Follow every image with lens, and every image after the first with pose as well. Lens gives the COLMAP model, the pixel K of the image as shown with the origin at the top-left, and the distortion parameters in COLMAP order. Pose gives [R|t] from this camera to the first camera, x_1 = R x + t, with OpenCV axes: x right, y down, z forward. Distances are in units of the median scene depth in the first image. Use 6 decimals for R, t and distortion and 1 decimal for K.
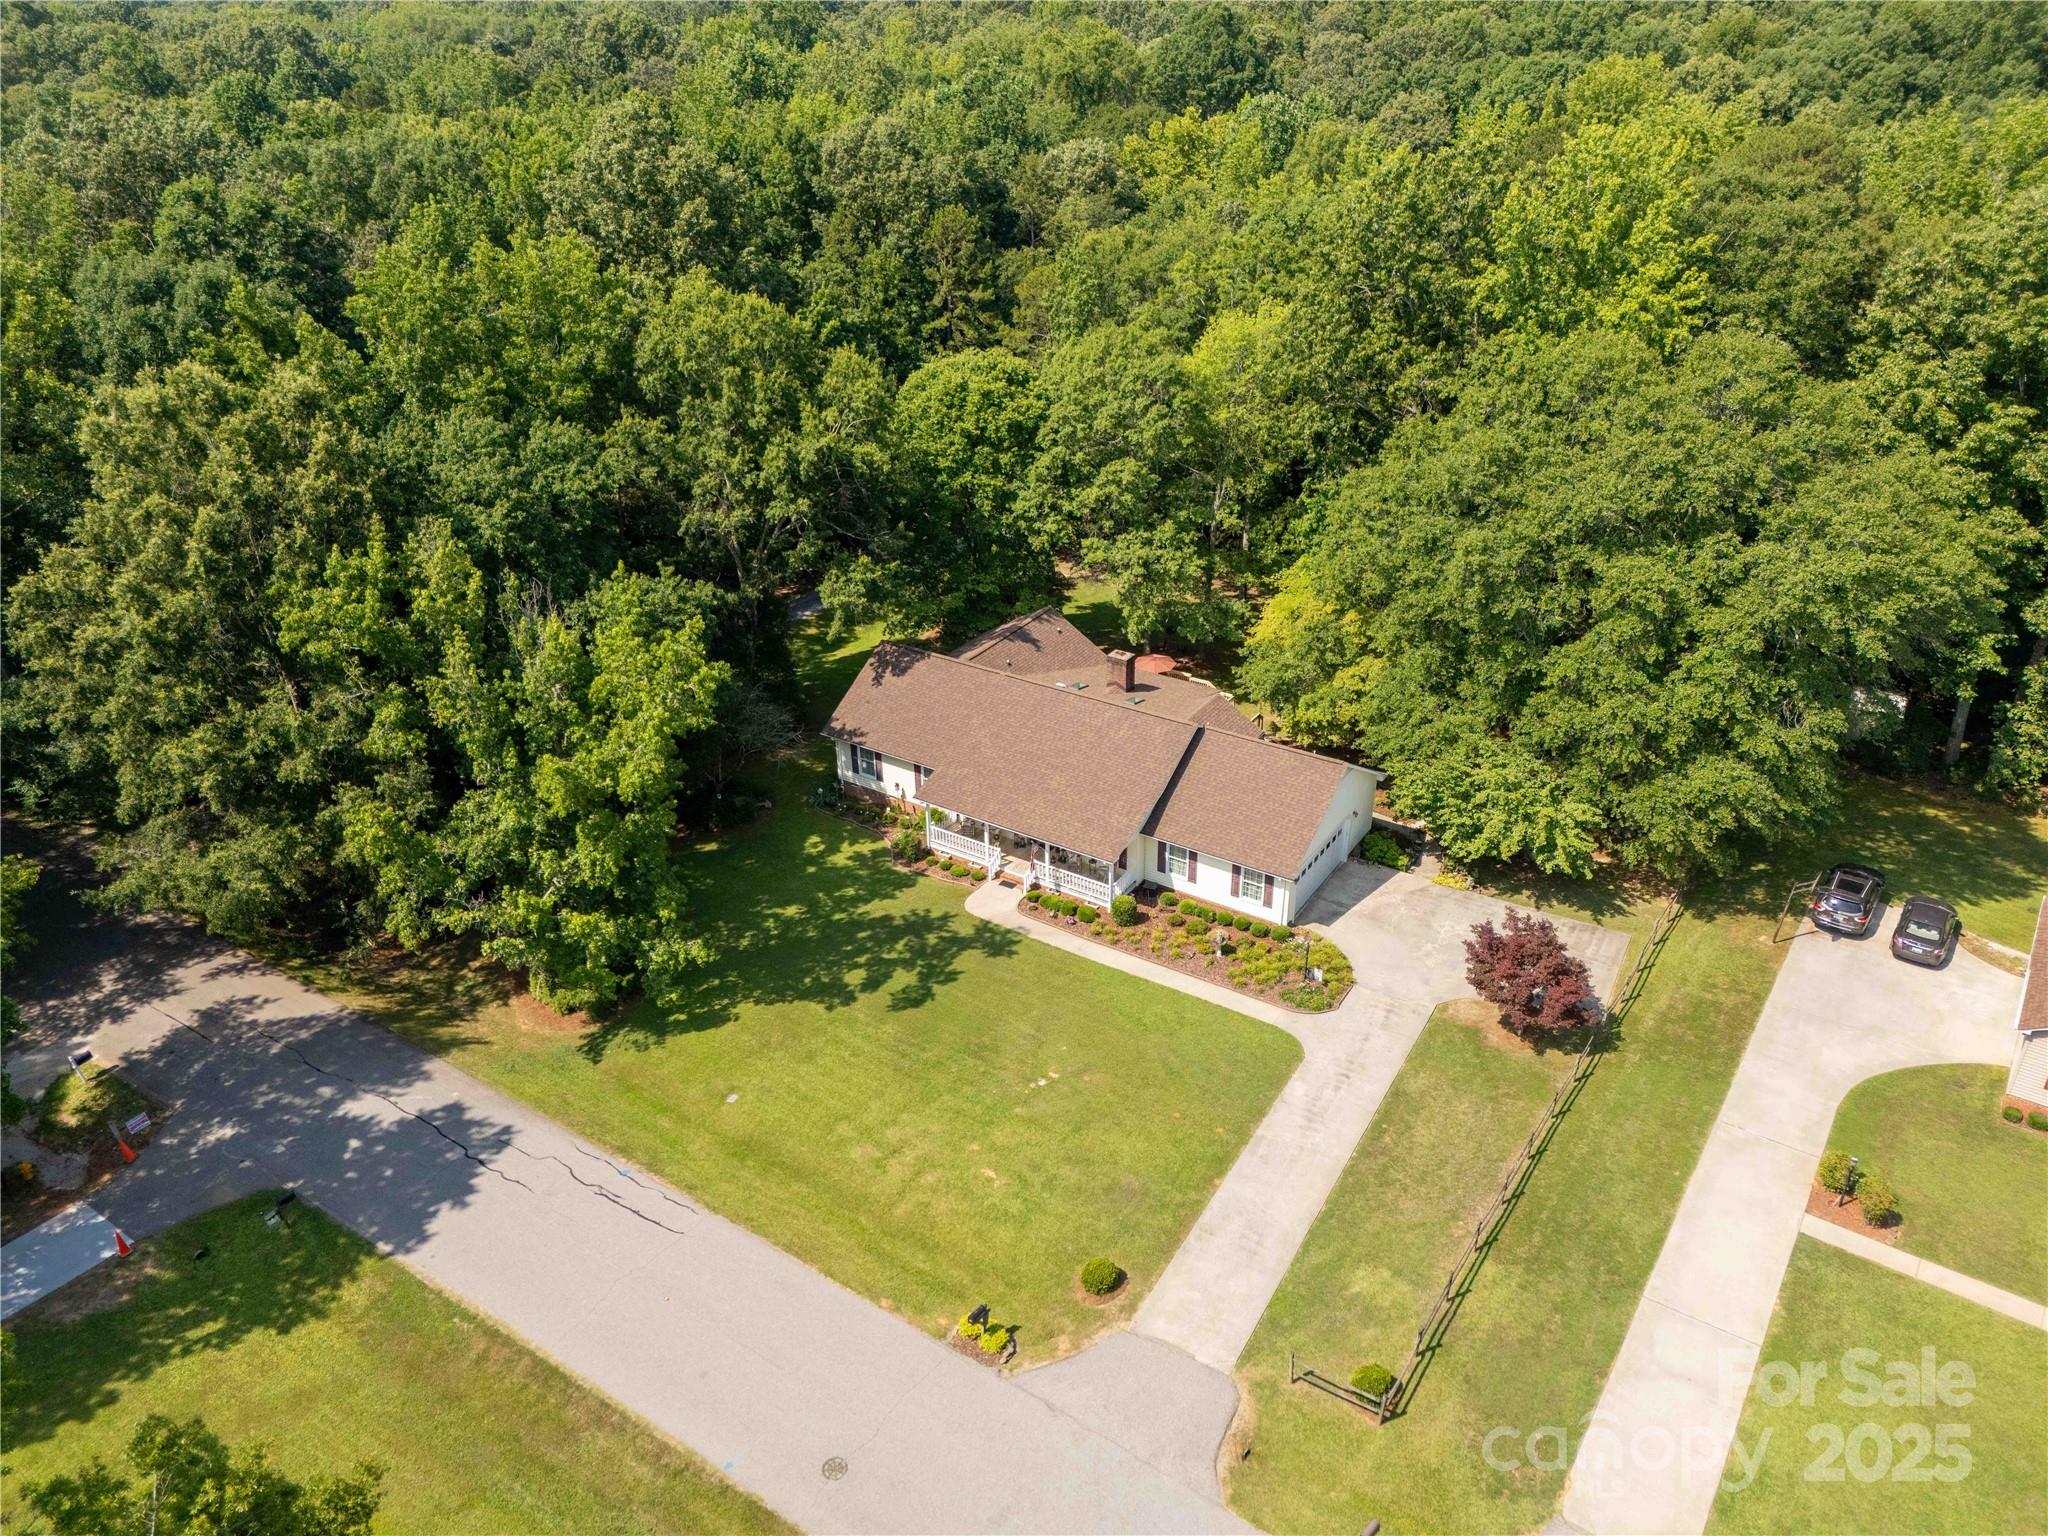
lens RADIAL K [[1499.8, 0, 1018.2], [0, 1499.8, 776.7], [0, 0, 1]] dist [0.074050, -0.058310]
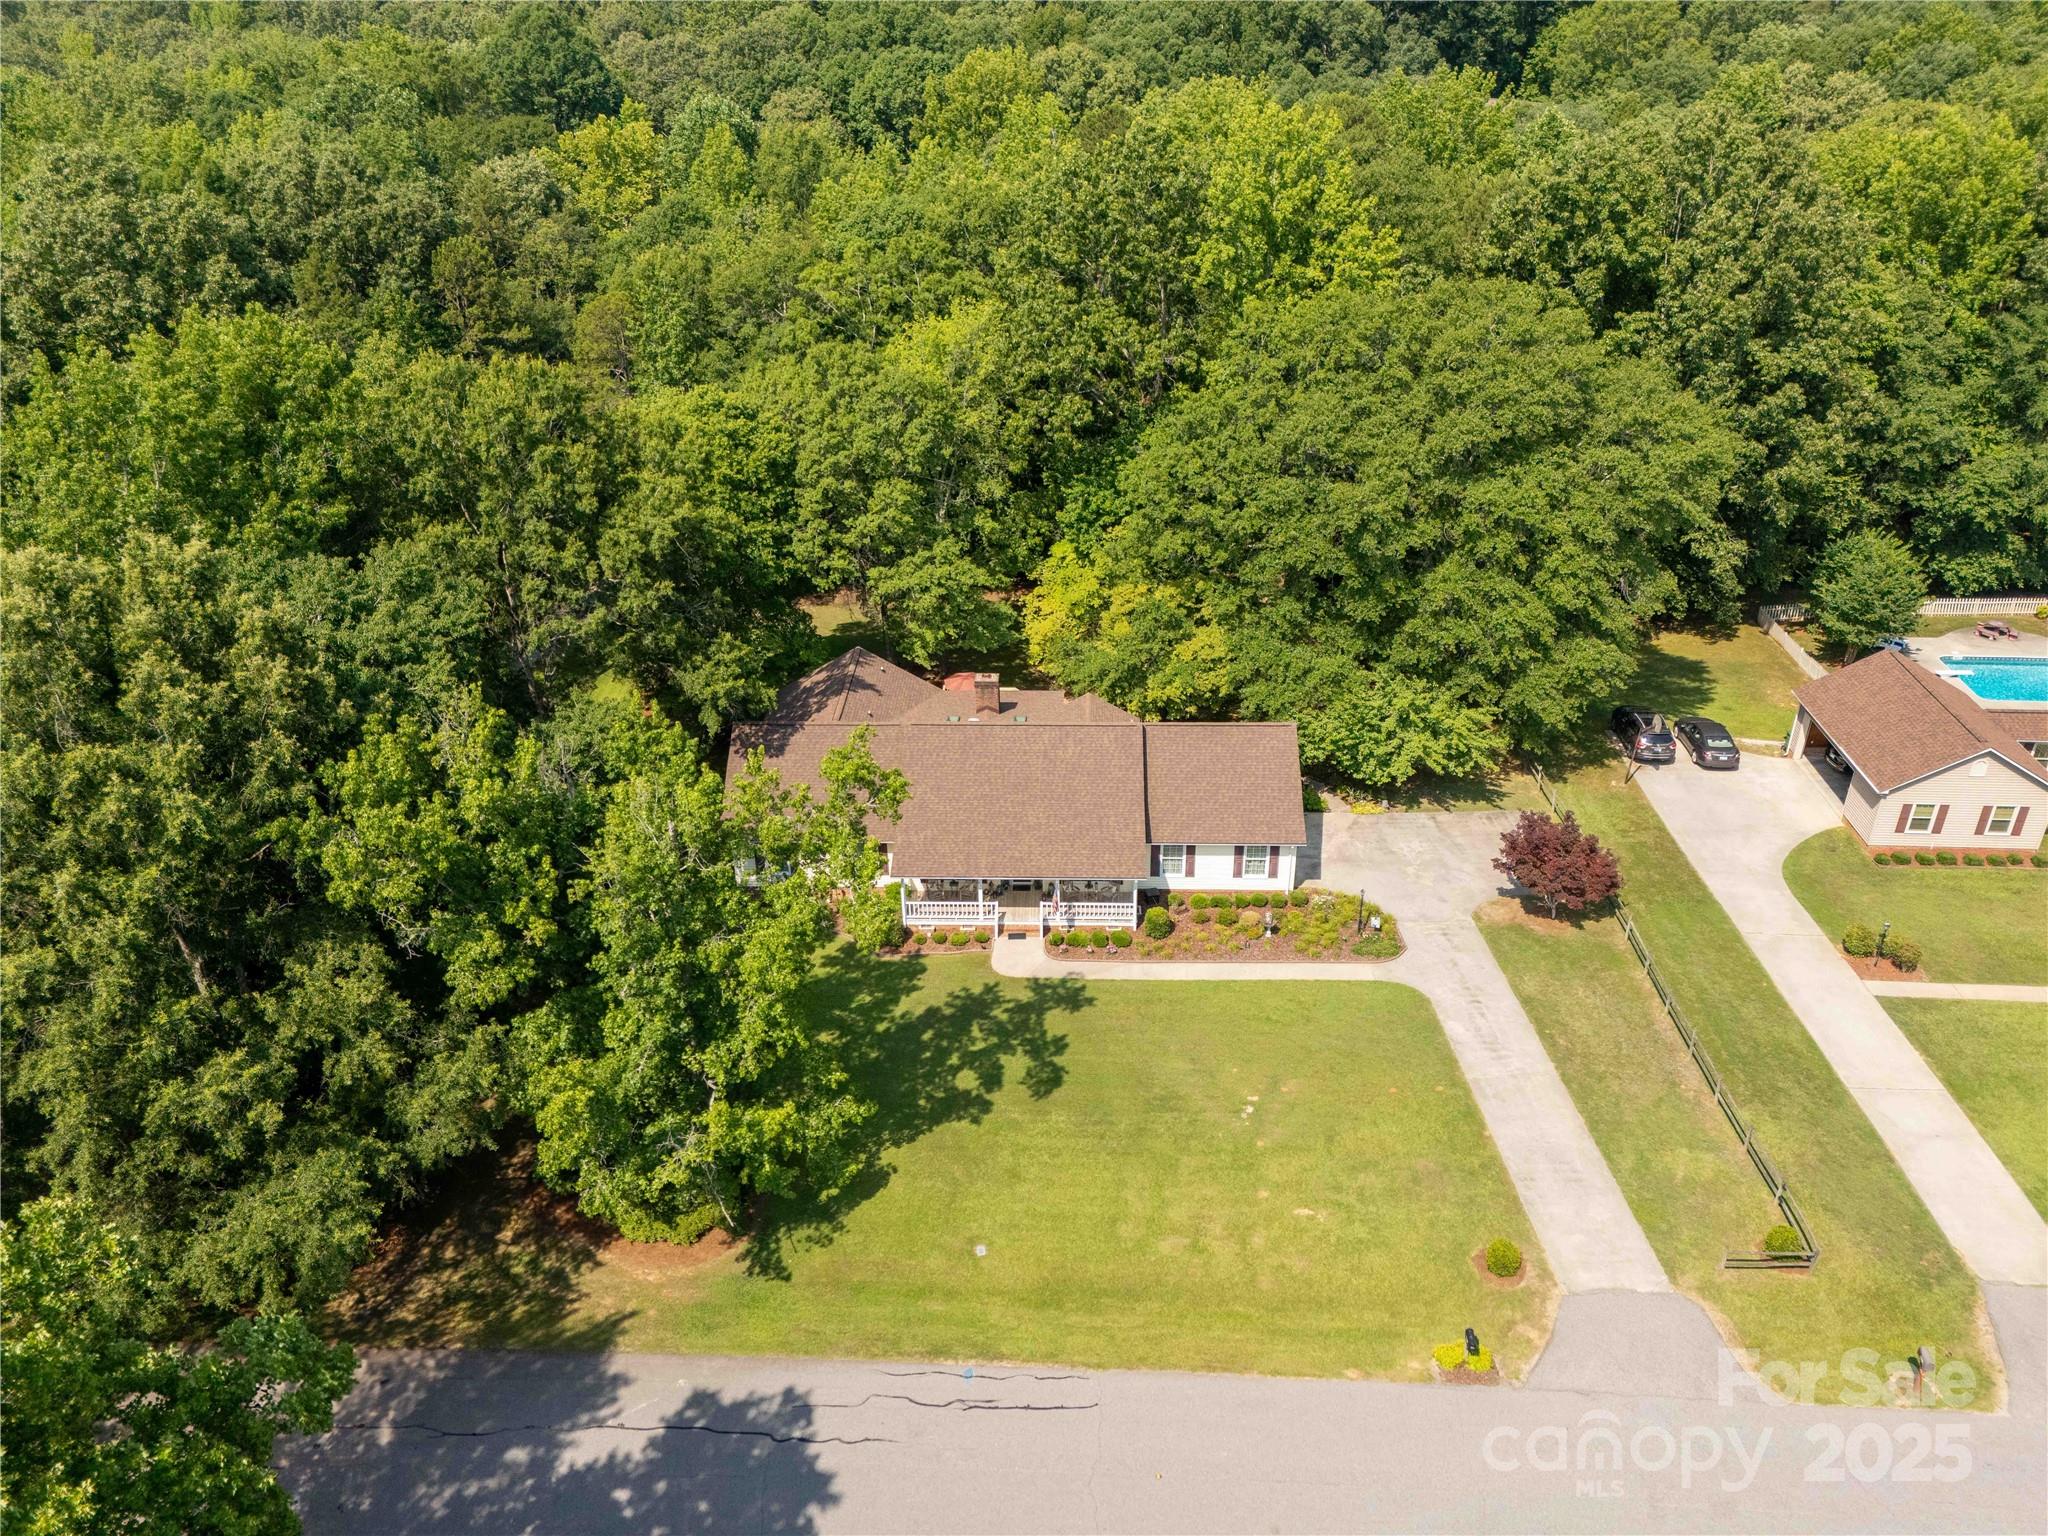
lens RADIAL K [[1499.8, 0, 1018.2], [0, 1499.8, 776.7], [0, 0, 1]] dist [0.074050, -0.058310]
pose [[0.856350, -0.254473, 0.449342, -0.457415], [0.254966, 0.965048, 0.060621, -0.092288], [-0.449063, 0.062654, 0.891300, 0.177190]]
